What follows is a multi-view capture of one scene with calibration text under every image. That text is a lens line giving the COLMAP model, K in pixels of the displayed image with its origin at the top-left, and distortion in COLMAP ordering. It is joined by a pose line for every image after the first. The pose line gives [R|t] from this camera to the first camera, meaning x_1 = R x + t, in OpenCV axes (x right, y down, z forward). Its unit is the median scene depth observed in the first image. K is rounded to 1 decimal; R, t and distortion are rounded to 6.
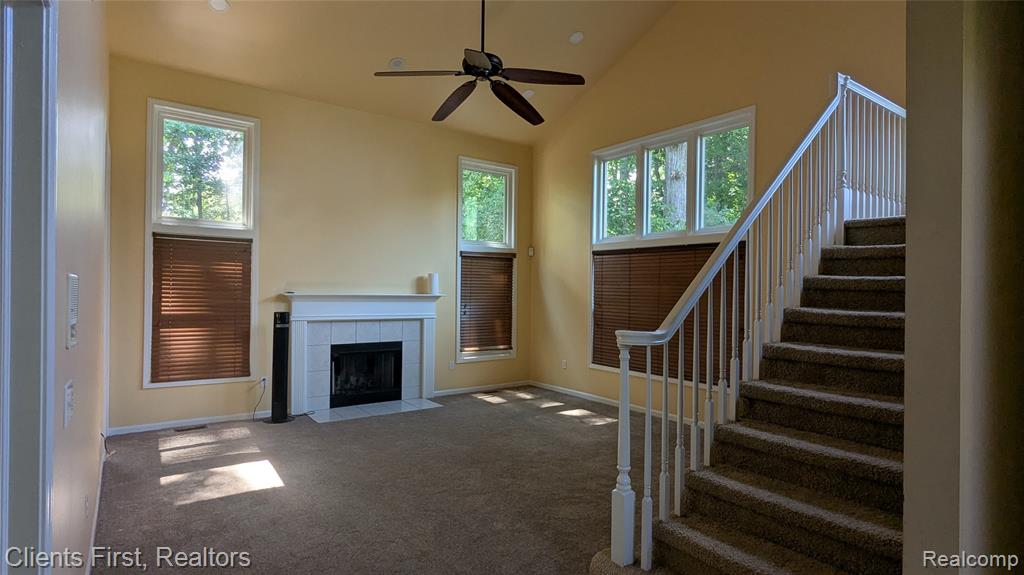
lens RADIAL K [[517.0, 0, 512.4], [0, 517.0, 288.9], [0, 0, 1]] dist [-0.014240, -0.000255]
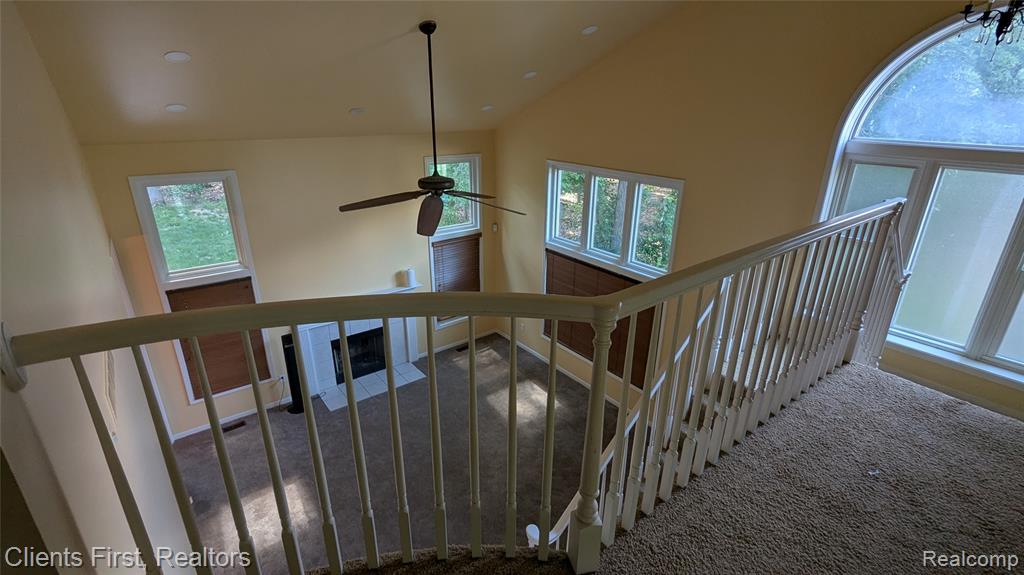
lens RADIAL K [[481.6, 0, 511.5], [0, 481.6, 286.8], [0, 0, 1]] dist [-0.000511, 0.001040]
pose [[0.999583, -0.015115, 0.024585, 0.050620], [0.005221, 0.932540, 0.361030, -0.385367], [-0.028383, -0.360751, 0.932230, -0.039368]]
